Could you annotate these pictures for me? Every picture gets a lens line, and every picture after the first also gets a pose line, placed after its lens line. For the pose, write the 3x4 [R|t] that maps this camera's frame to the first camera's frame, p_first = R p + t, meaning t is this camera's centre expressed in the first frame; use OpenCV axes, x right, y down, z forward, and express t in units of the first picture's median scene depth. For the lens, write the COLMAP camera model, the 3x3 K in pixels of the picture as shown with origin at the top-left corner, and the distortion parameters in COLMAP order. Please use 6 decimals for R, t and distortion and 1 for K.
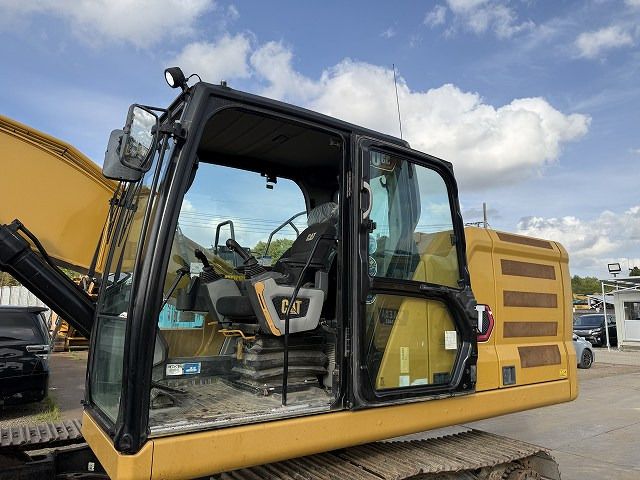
lens RADIAL K [[457.2, 0, 321.1], [0, 457.2, 235.6], [0, 0, 1]] dist [0.070422, -0.092290]
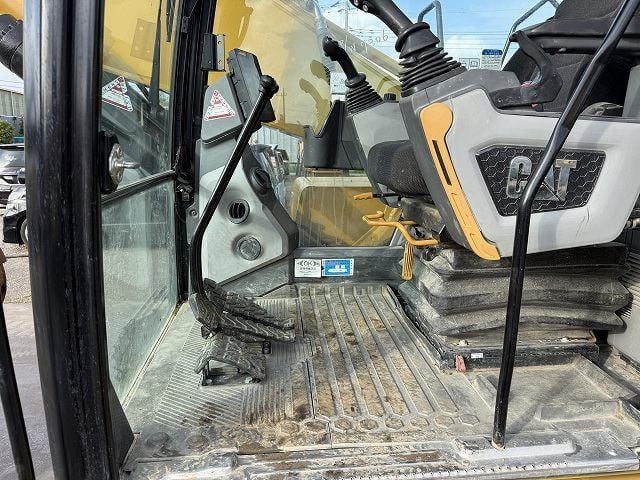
lens RADIAL K [[457.2, 0, 321.1], [0, 457.2, 235.6], [0, 0, 1]] dist [0.070422, -0.092290]
pose [[0.878939, 0.094116, -0.467556, -0.039269], [0.075824, 0.940293, 0.331813, 0.064063], [0.470869, -0.327095, 0.819324, 0.568906]]
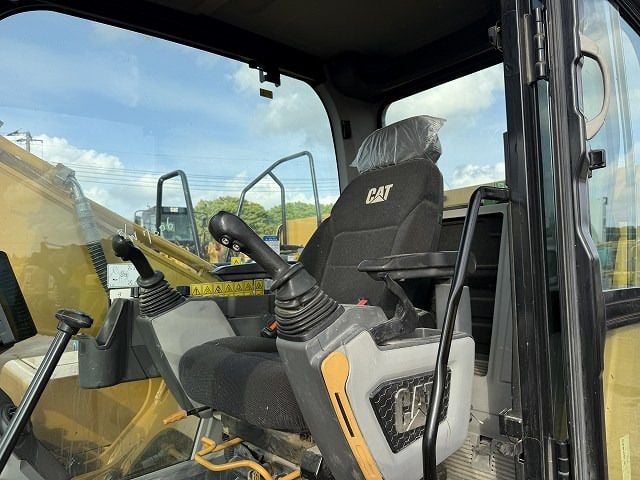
lens RADIAL K [[476.4, 0, 320.4], [0, 476.4, 251.7], [0, 0, 1]] dist [0.036937, -0.002391]
pose [[0.993281, -0.047826, 0.105380, -0.148639], [0.034098, 0.991133, 0.128427, -0.004180], [-0.110588, -0.123971, 0.986104, 0.599872]]
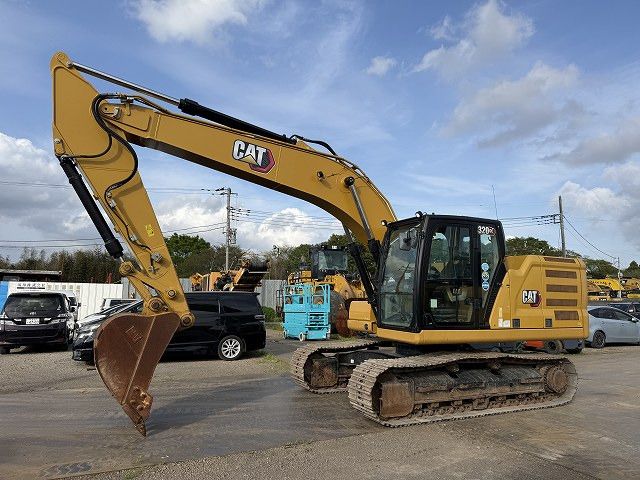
lens RADIAL K [[457.2, 0, 321.1], [0, 457.2, 235.6], [0, 0, 1]] dist [0.070422, -0.092290]
pose [[0.989010, -0.013429, -0.147240, -0.412073], [0.017925, 0.999411, 0.029249, -0.241482], [0.146761, -0.031566, 0.988668, -1.625670]]
